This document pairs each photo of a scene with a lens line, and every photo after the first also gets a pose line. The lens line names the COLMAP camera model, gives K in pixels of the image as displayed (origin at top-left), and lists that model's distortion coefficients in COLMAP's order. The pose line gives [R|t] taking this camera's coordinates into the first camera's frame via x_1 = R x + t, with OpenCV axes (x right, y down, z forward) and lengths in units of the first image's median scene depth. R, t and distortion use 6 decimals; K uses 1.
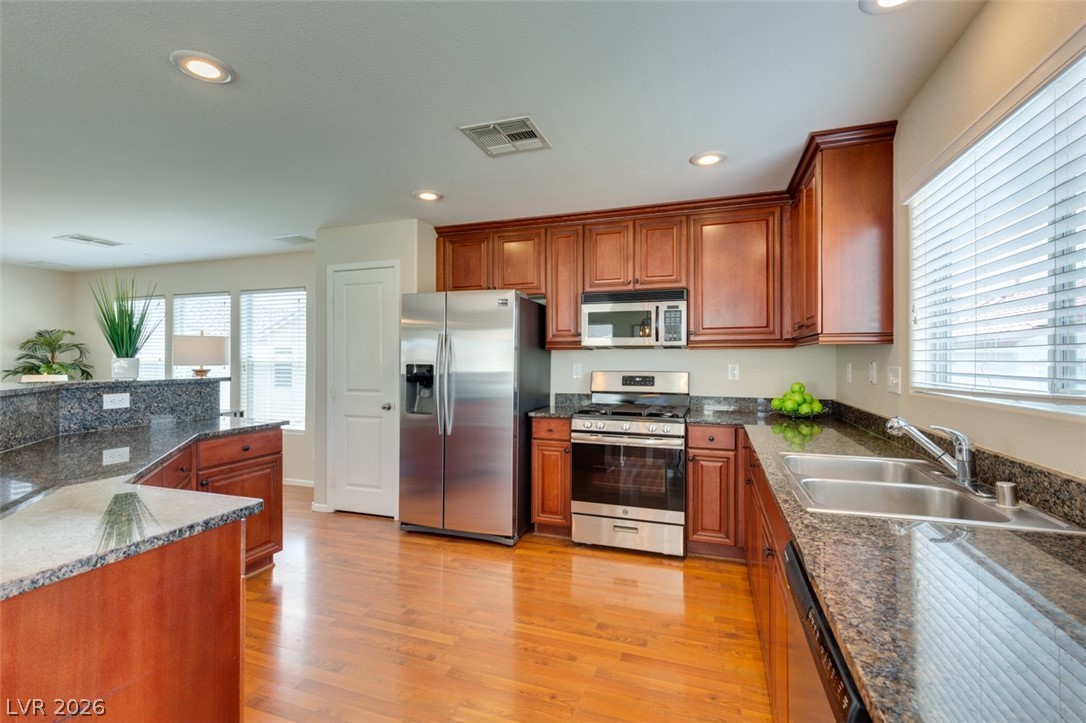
lens RADIAL K [[487.4, 0, 545.1], [0, 487.4, 357.9], [0, 0, 1]] dist [0.004982, -0.001254]
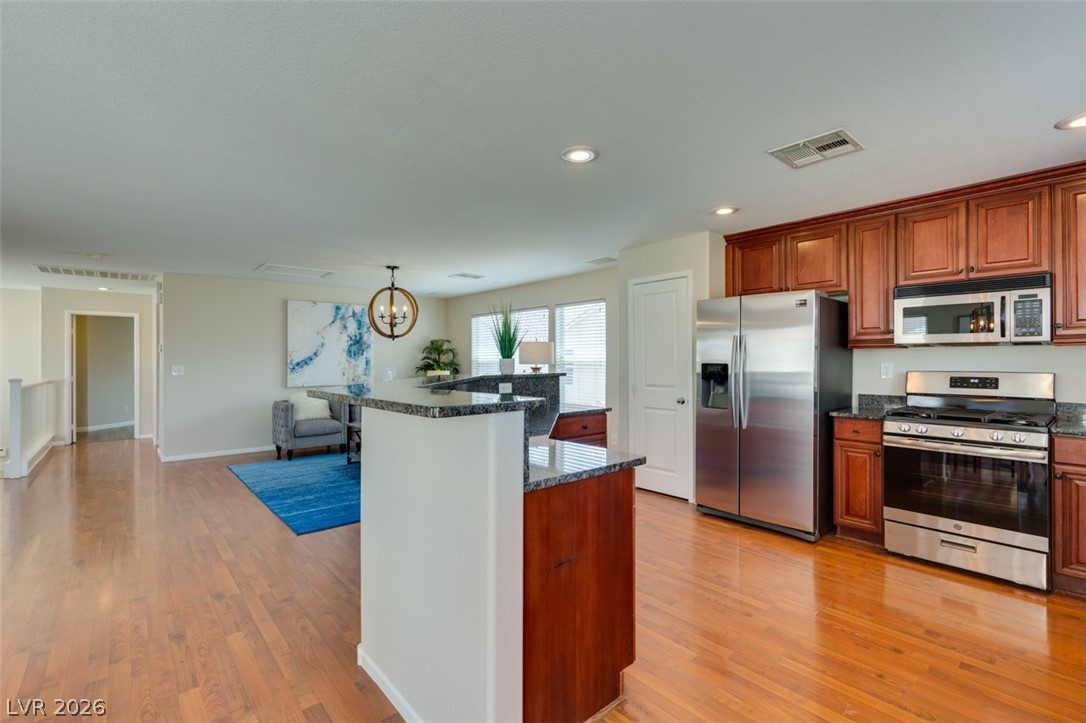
lens RADIAL K [[487.4, 0, 542.1], [0, 487.4, 358.0], [0, 0, 1]] dist [0.004982, -0.001254]
pose [[0.868041, -0.004479, -0.496473, -0.050497], [0.004523, 0.999989, -0.001114, 0.000483], [0.496473, -0.001279, 0.868051, -0.161851]]
